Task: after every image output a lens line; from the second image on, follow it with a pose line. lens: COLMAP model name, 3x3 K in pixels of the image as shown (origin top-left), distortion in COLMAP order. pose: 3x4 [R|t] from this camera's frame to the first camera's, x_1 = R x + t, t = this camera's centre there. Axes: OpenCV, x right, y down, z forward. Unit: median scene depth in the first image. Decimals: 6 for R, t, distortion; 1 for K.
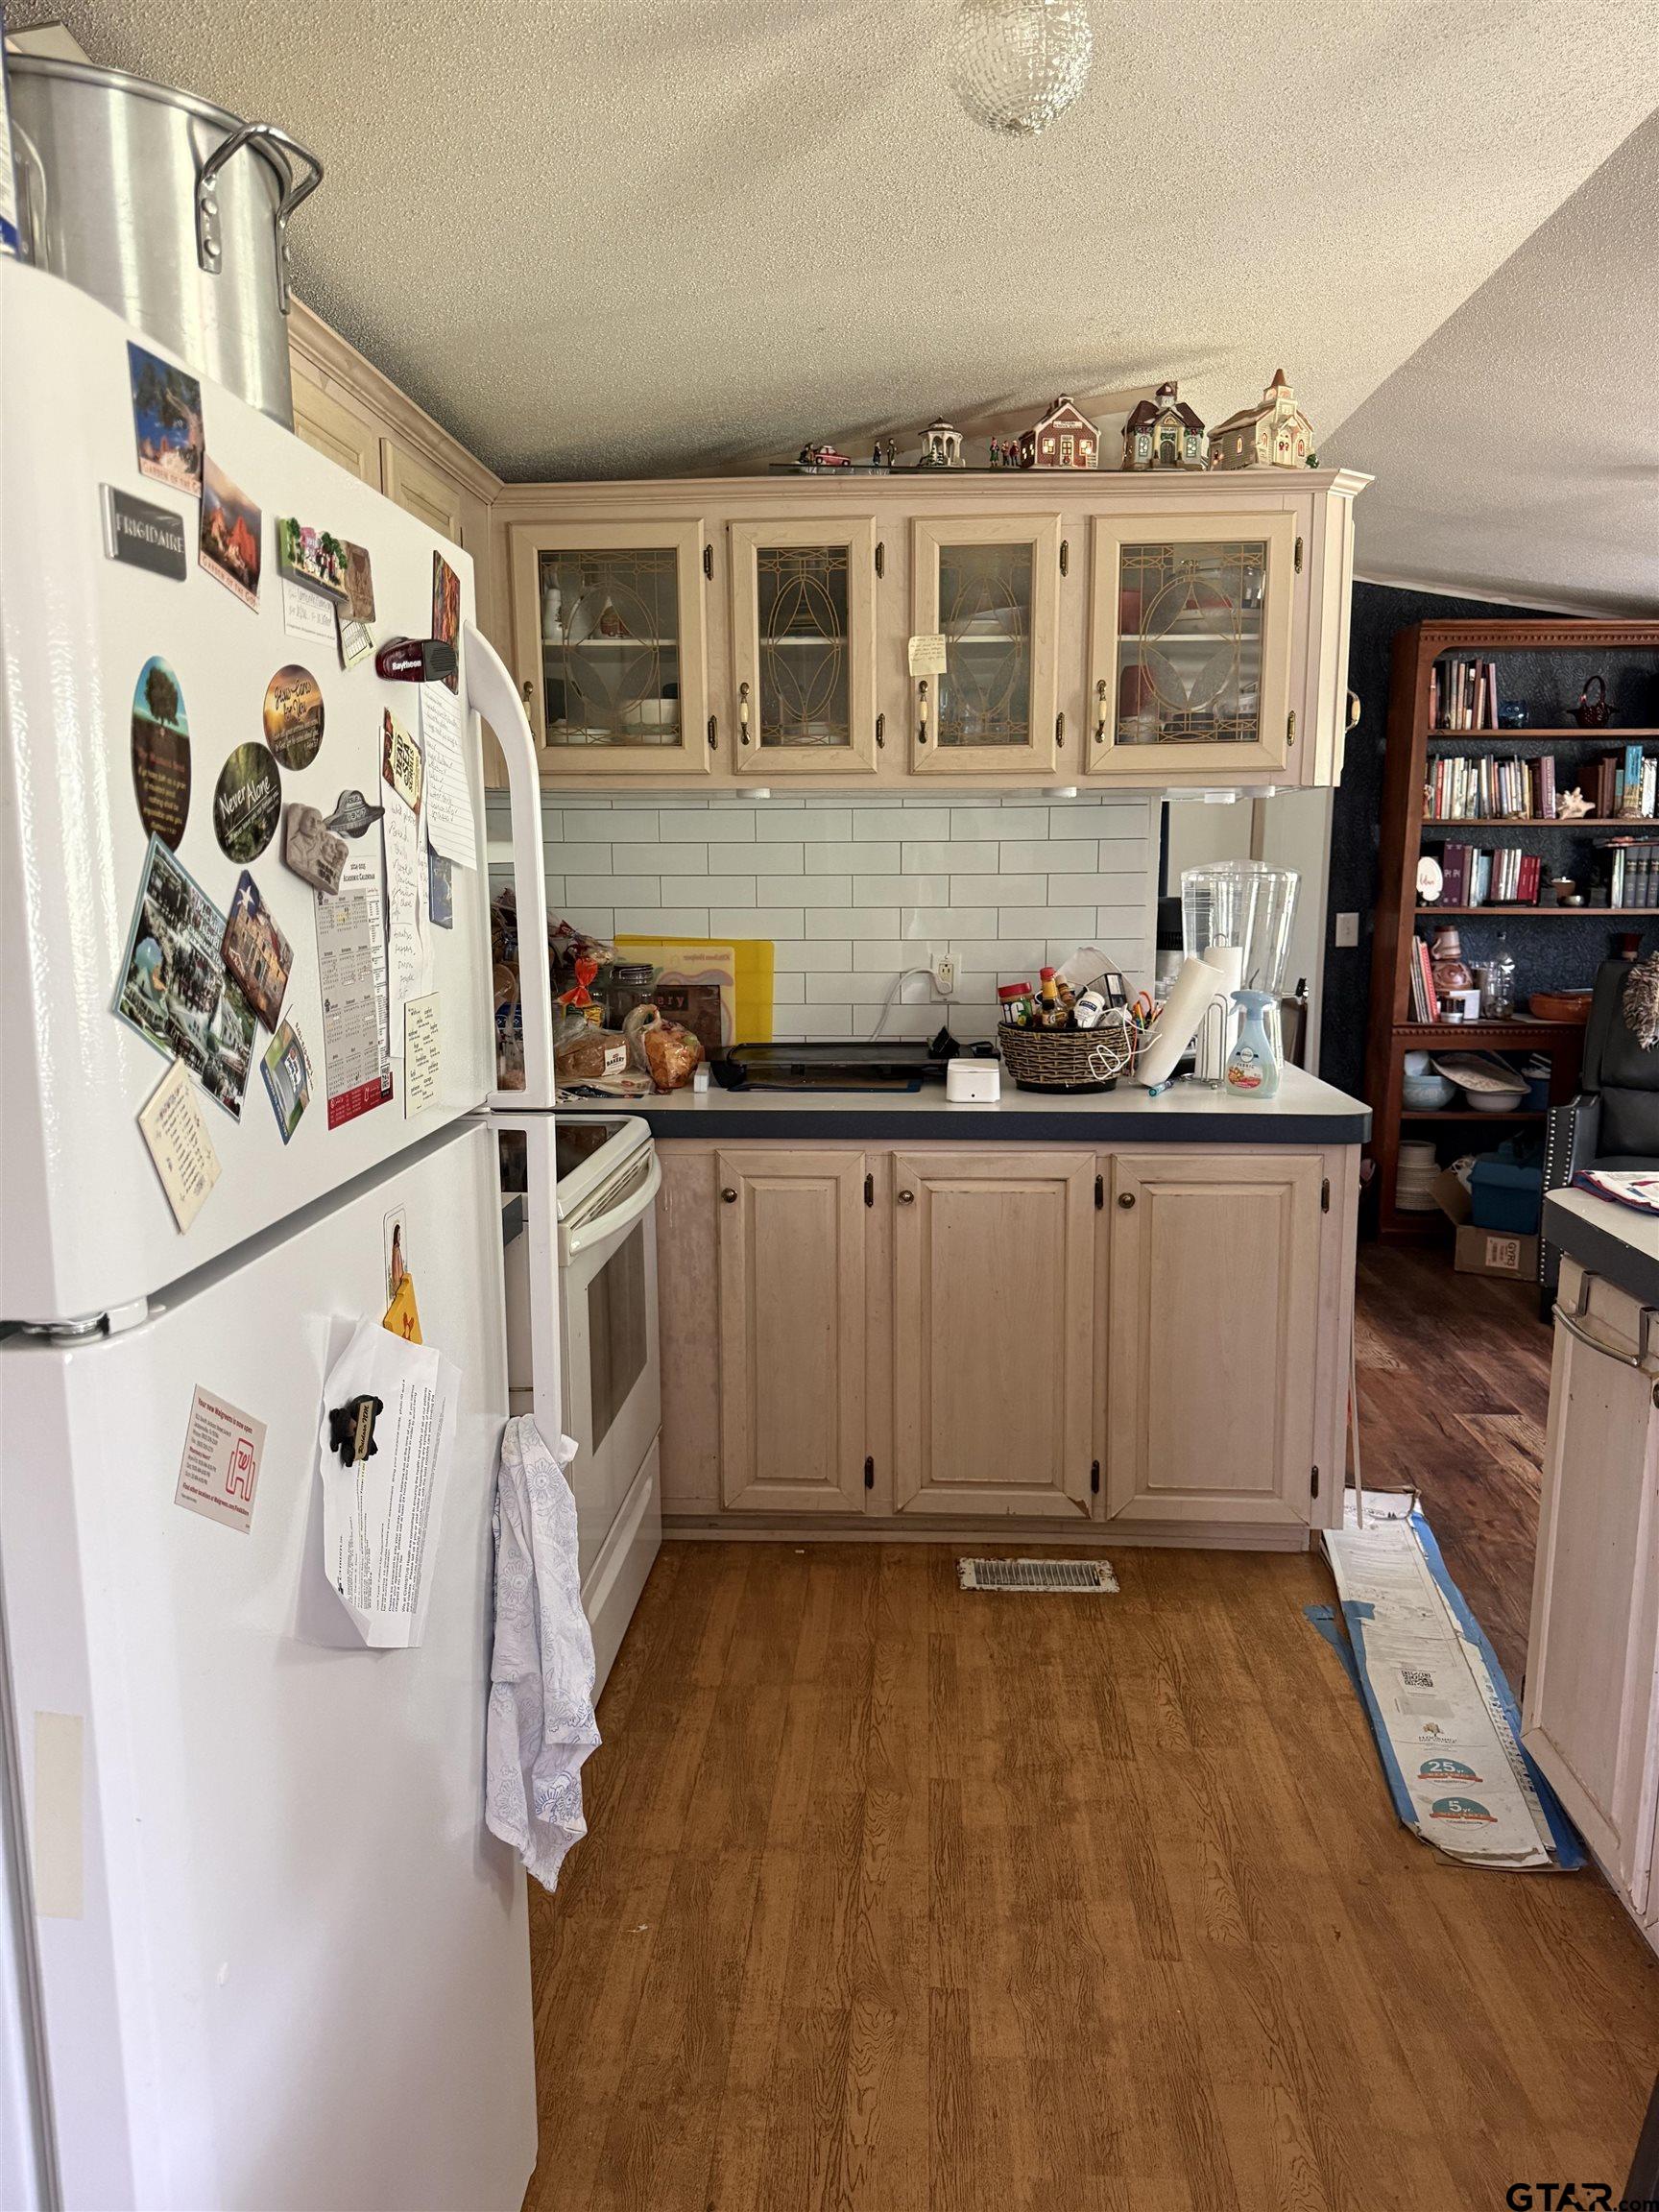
lens RADIAL K [[1551.2, 0, 837.2], [0, 1551.2, 1106.6], [0, 0, 1]] dist [0.038760, -0.020320]
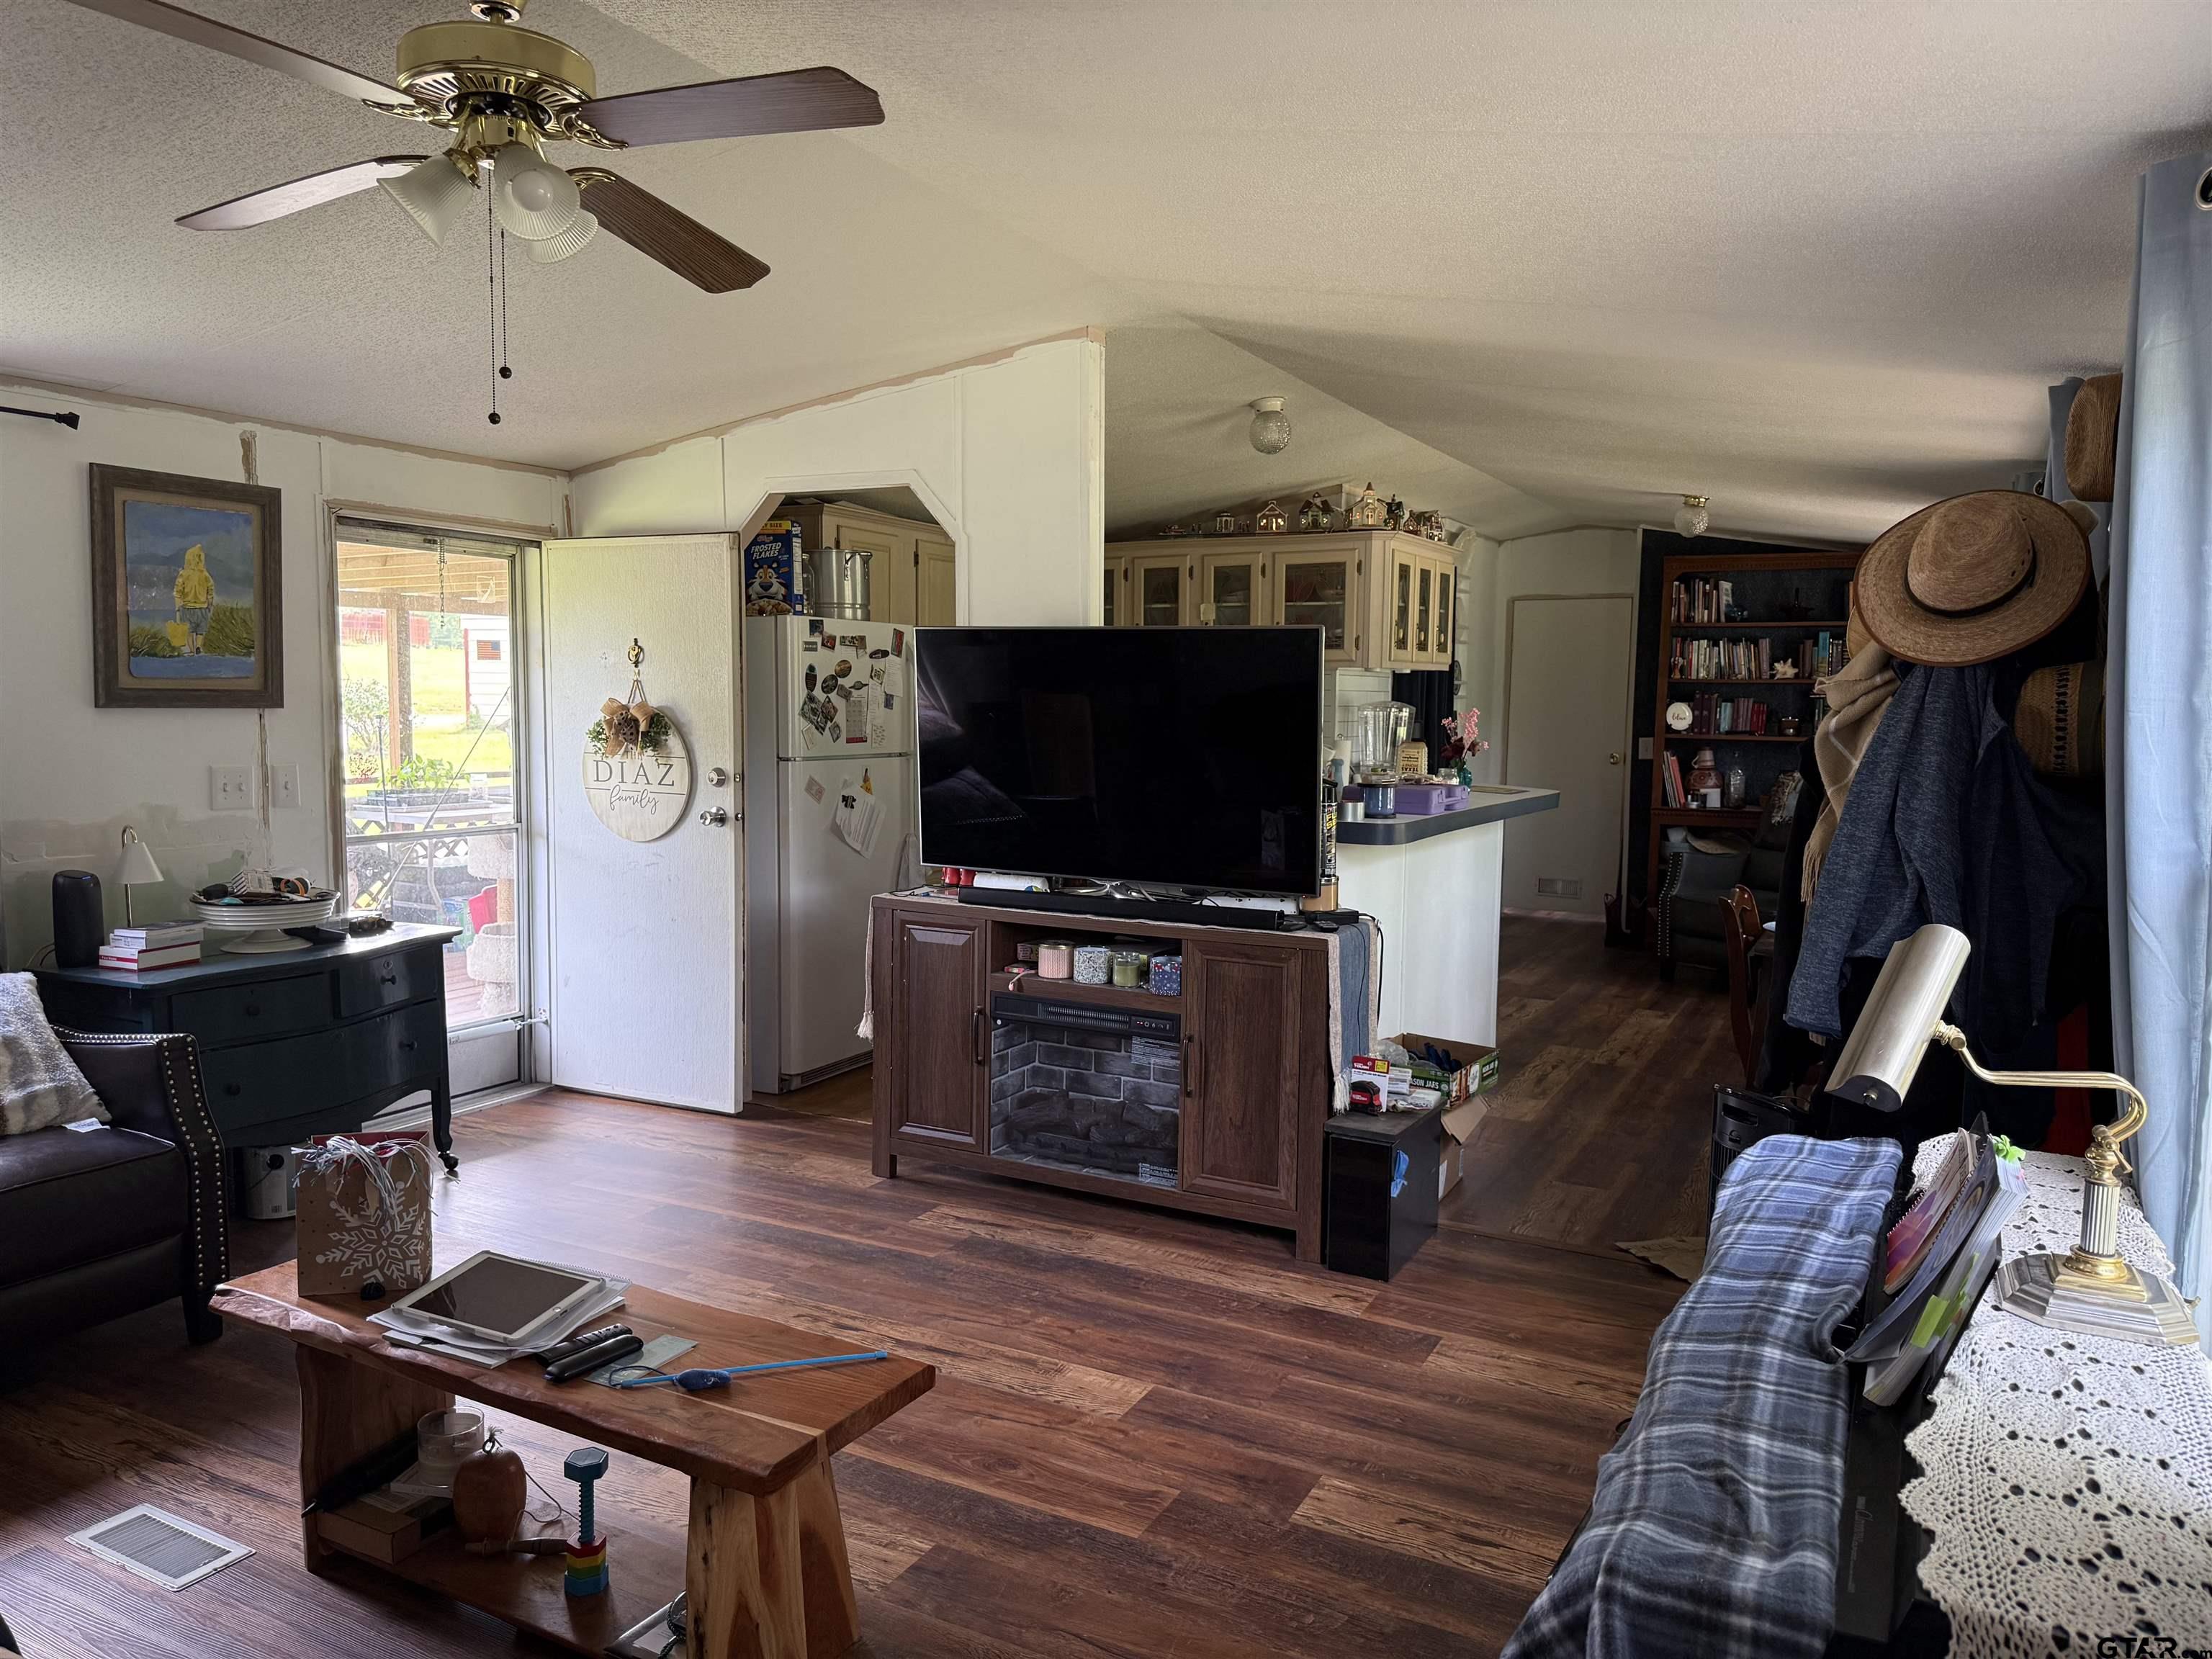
lens RADIAL K [[1551.2, 0, 1102.0], [0, 1551.2, 827.4], [0, 0, 1]] dist [0.038760, -0.020320]
pose [[0.909487, 0.040063, -0.413797, 0.507010], [-0.073376, 0.995189, -0.064919, 0.109854], [0.409205, 0.089406, 0.908052, -0.652334]]
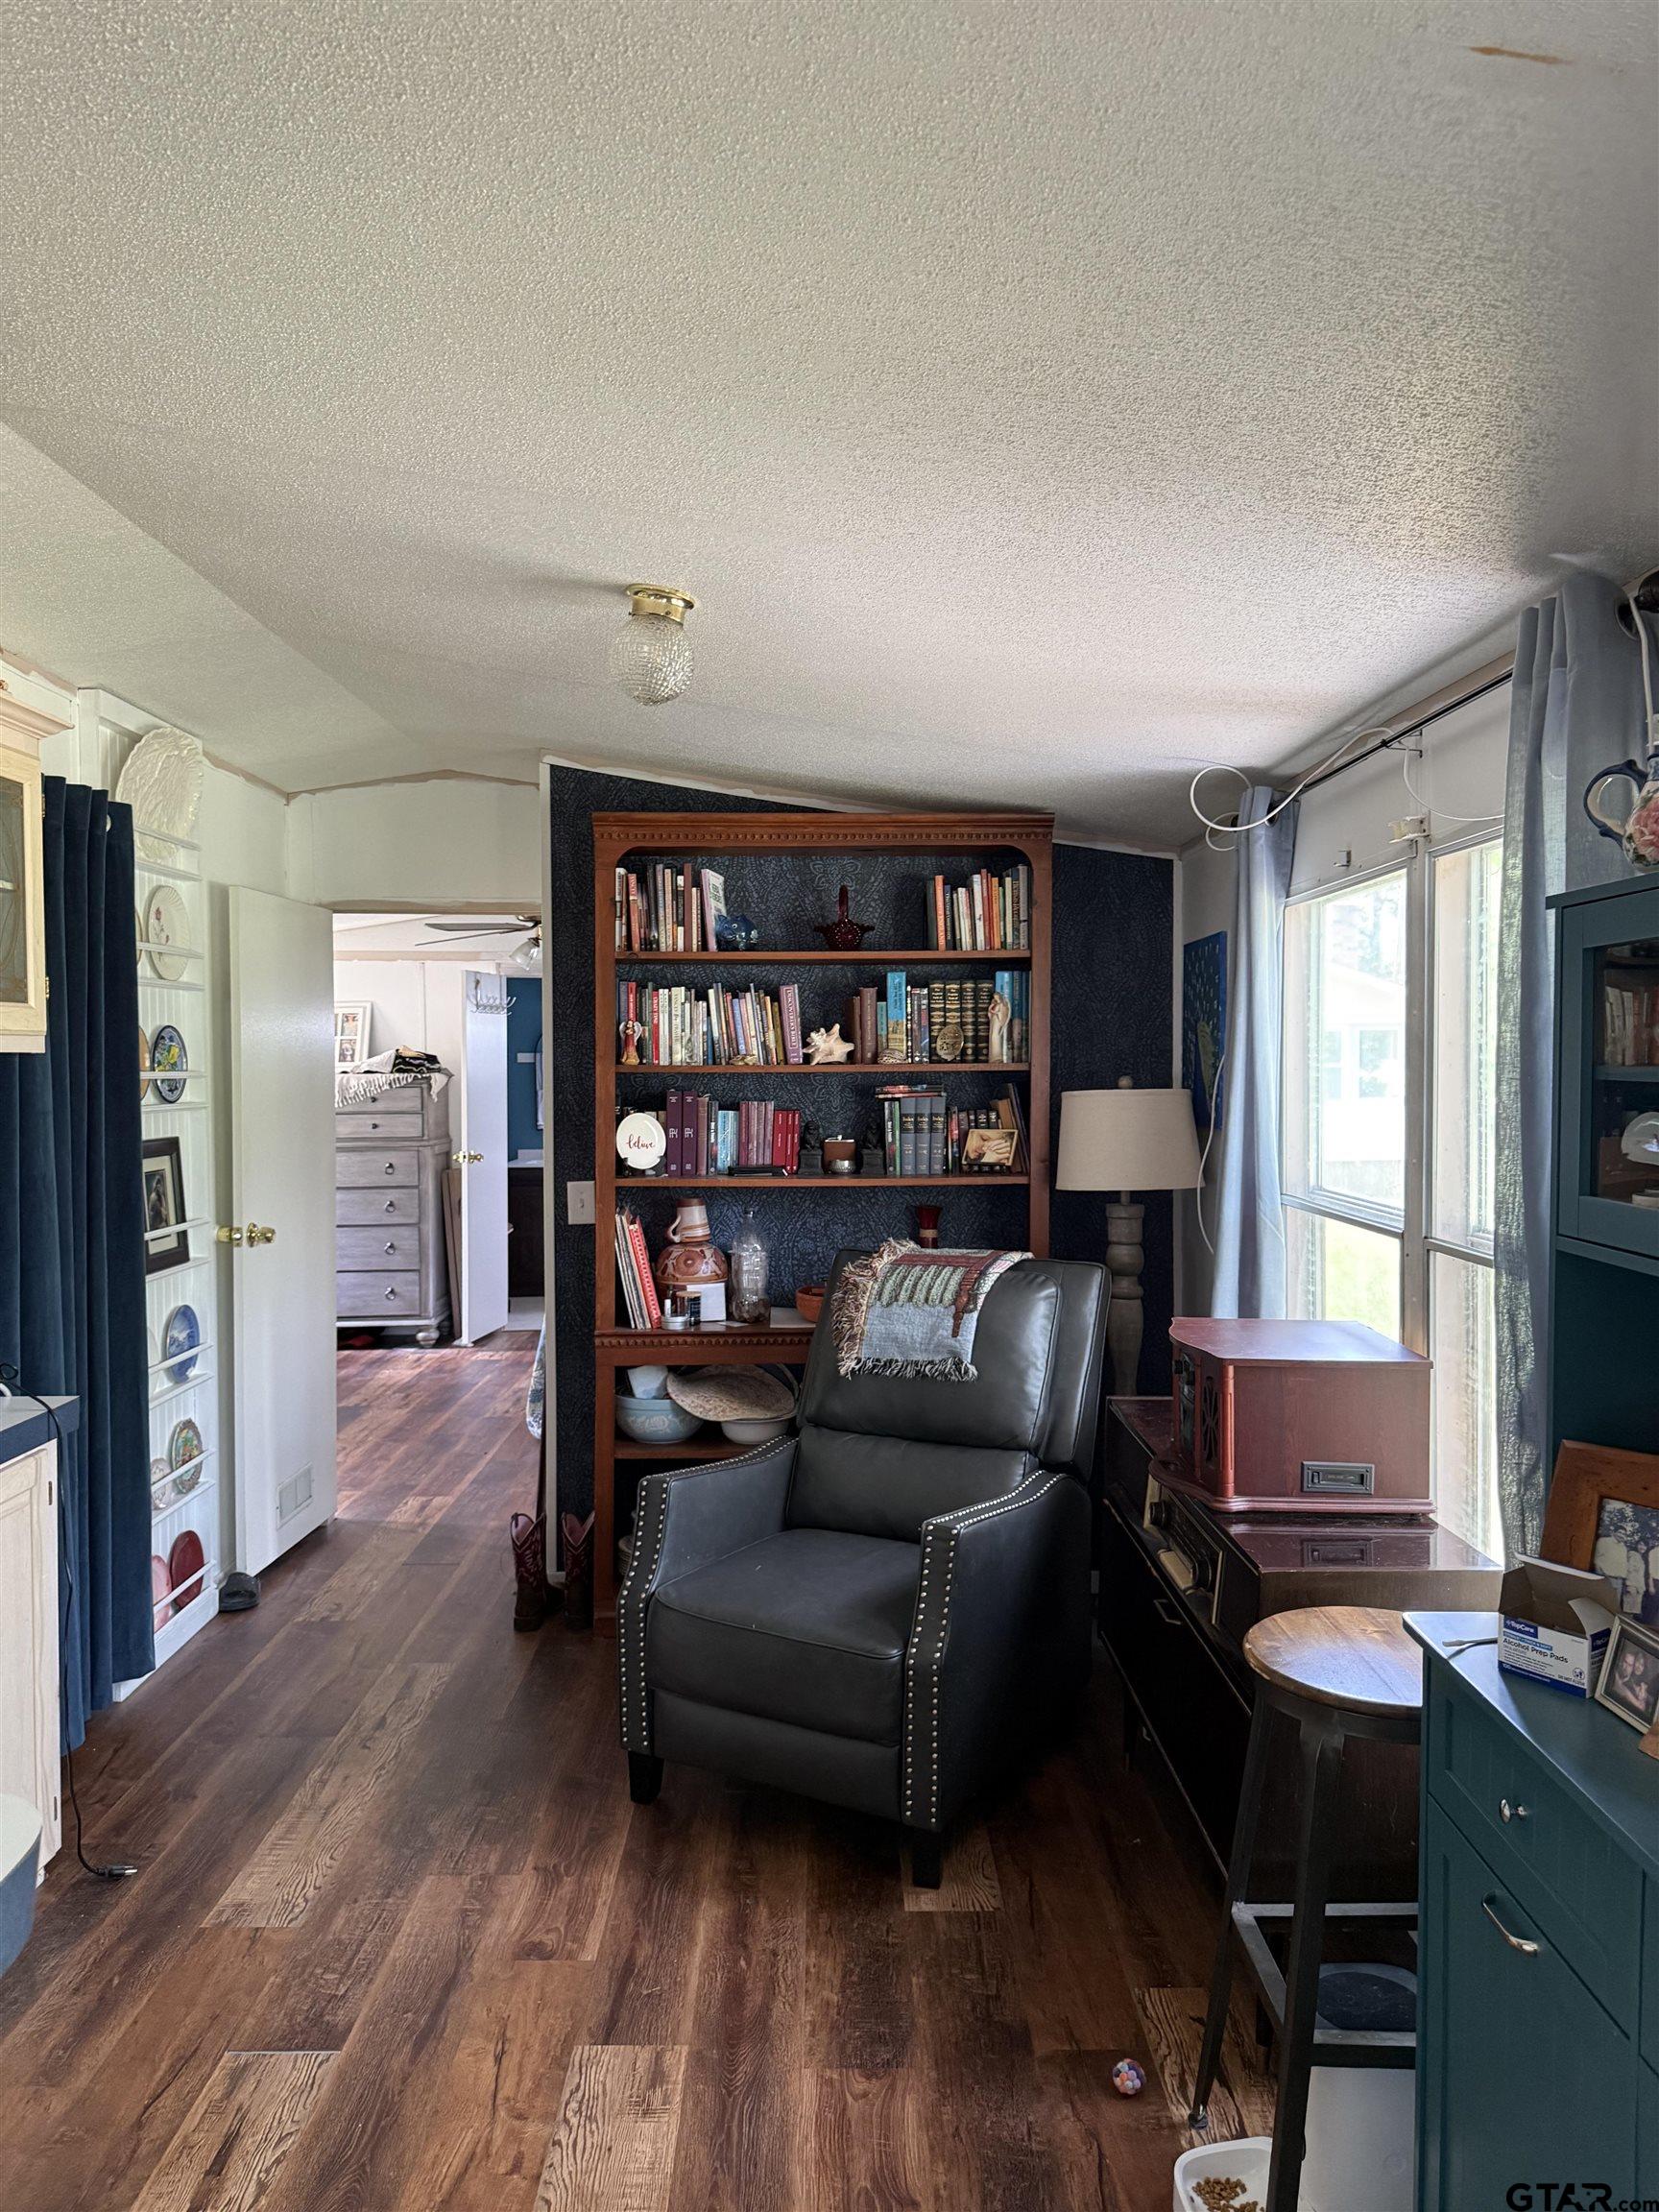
lens RADIAL K [[1551.2, 0, 824.0], [0, 1551.2, 1115.4], [0, 0, 1]] dist [0.038760, -0.020320]
pose [[0.998517, -0.010065, 0.053496, 0.431034], [0.016726, 0.991943, -0.125576, -0.061646], [-0.051801, 0.126285, 0.990641, 0.239109]]
